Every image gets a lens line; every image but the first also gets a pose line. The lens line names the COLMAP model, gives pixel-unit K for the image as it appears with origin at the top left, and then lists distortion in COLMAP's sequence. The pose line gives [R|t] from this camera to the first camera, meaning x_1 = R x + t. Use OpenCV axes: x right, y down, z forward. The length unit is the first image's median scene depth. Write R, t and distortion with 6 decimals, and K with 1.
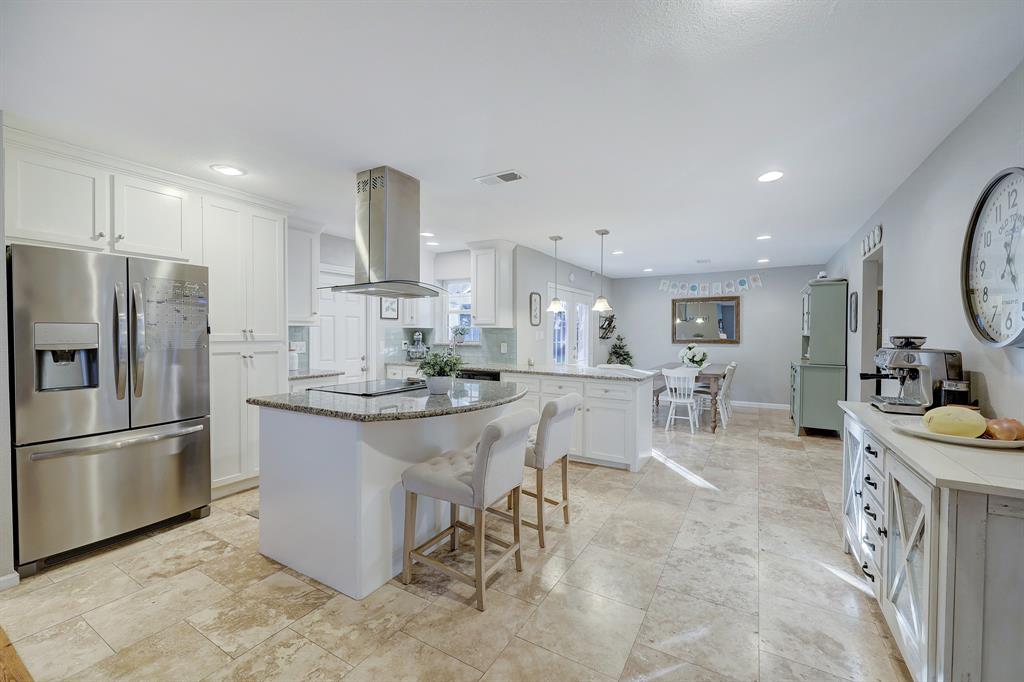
lens RADIAL K [[425.0, 0, 516.2], [0, 425.0, 346.4], [0, 0, 1]] dist [-0.002110, 0.000567]
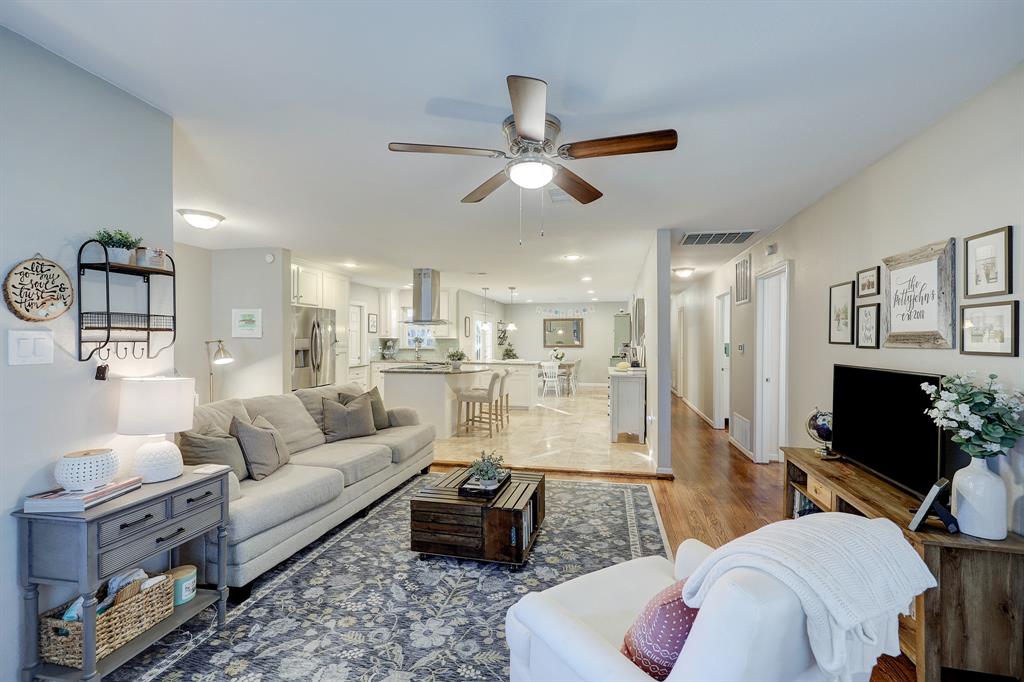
lens RADIAL K [[425.0, 0, 532.6], [0, 425.0, 353.3], [0, 0, 1]] dist [-0.002110, 0.000567]
pose [[0.942967, -0.011801, 0.332678, -0.279939], [0.011886, 0.999928, 0.001781, 0.015032], [-0.332675, 0.002275, 0.943039, -0.664651]]
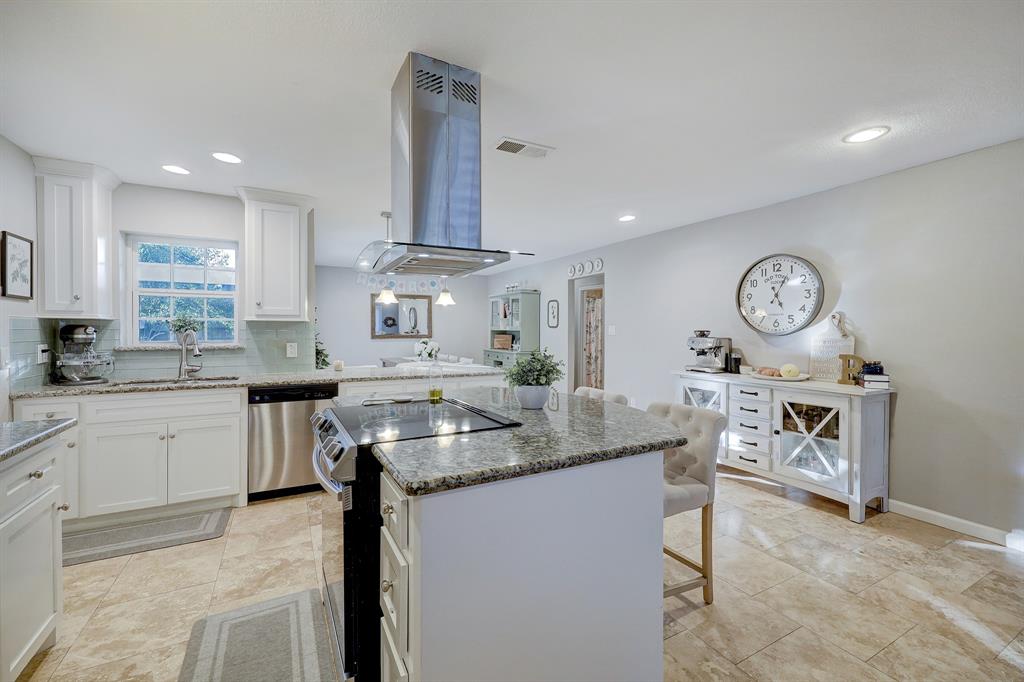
lens RADIAL K [[425.0, 0, 525.8], [0, 425.0, 335.5], [0, 0, 1]] dist [-0.002110, 0.000567]
pose [[0.504635, -0.014572, 0.863210, -0.439305], [0.027015, 0.999634, 0.001082, -0.010759], [-0.862910, 0.022773, 0.504844, 0.321759]]
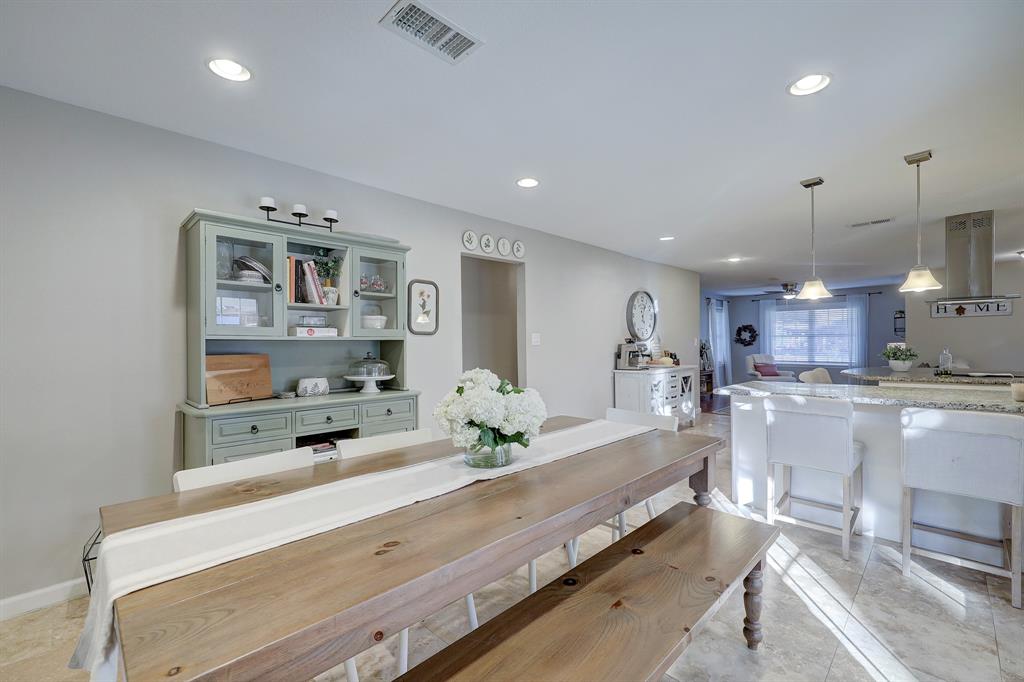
lens RADIAL K [[425.0, 0, 504.7], [0, 425.0, 340.8], [0, 0, 1]] dist [-0.002110, 0.000567]
pose [[-0.960256, 0.012202, 0.278854, 0.417200], [0.019622, 0.999523, 0.023832, -0.035145], [-0.278430, 0.028357, -0.960038, 1.496919]]
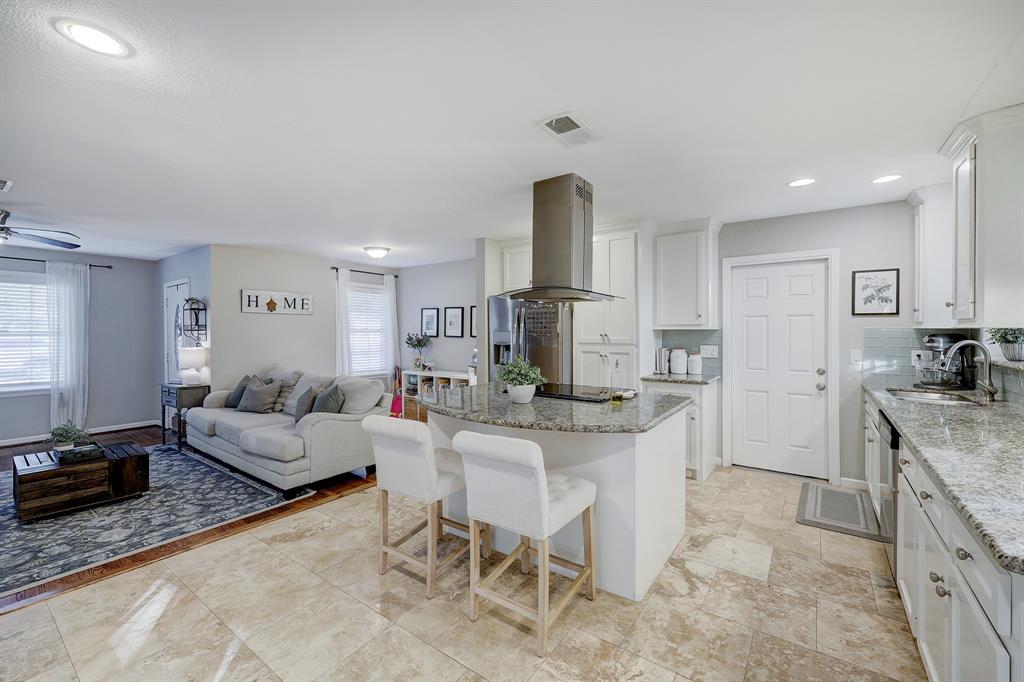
lens RADIAL K [[425.0, 0, 523.9], [0, 425.0, 334.8], [0, 0, 1]] dist [-0.002110, 0.000567]
pose [[-0.099967, 0.006744, -0.994968, 0.402037], [-0.029342, 0.999522, 0.009723, -0.027097], [0.994558, 0.030166, -0.099721, 0.572208]]
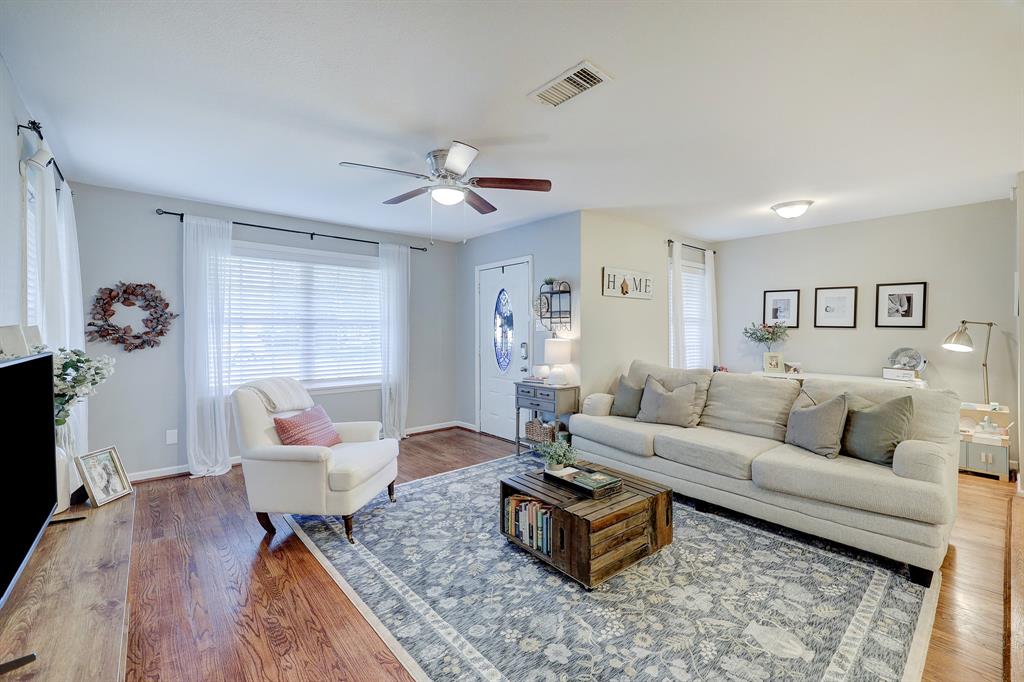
lens RADIAL K [[425.0, 0, 502.1], [0, 425.0, 343.4], [0, 0, 1]] dist [-0.002110, 0.000567]
pose [[-0.337312, 0.030802, -0.940889, 0.292911], [-0.027185, 0.998729, 0.042442, 0.009853], [0.941000, 0.039894, -0.336046, -0.084721]]
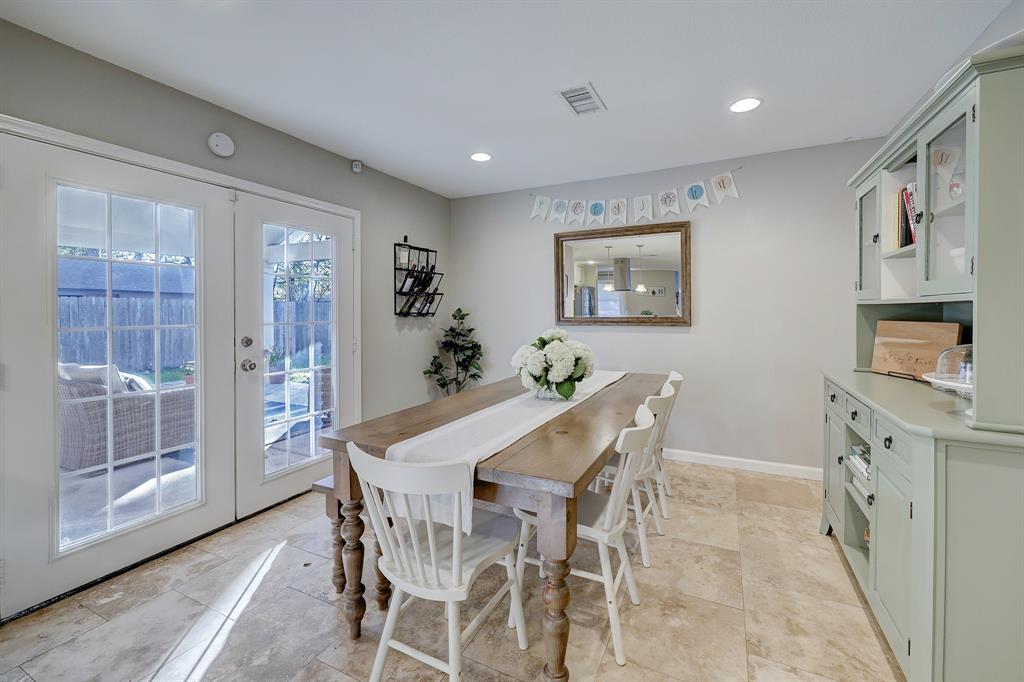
lens RADIAL K [[425.0, 0, 506.0], [0, 425.0, 312.5], [0, 0, 1]] dist [-0.002110, 0.000567]
pose [[0.999131, -0.002366, 0.041618, 0.439902], [0.003533, 0.999602, -0.027979, -0.012982], [-0.041536, 0.028102, 0.998742, 0.790096]]
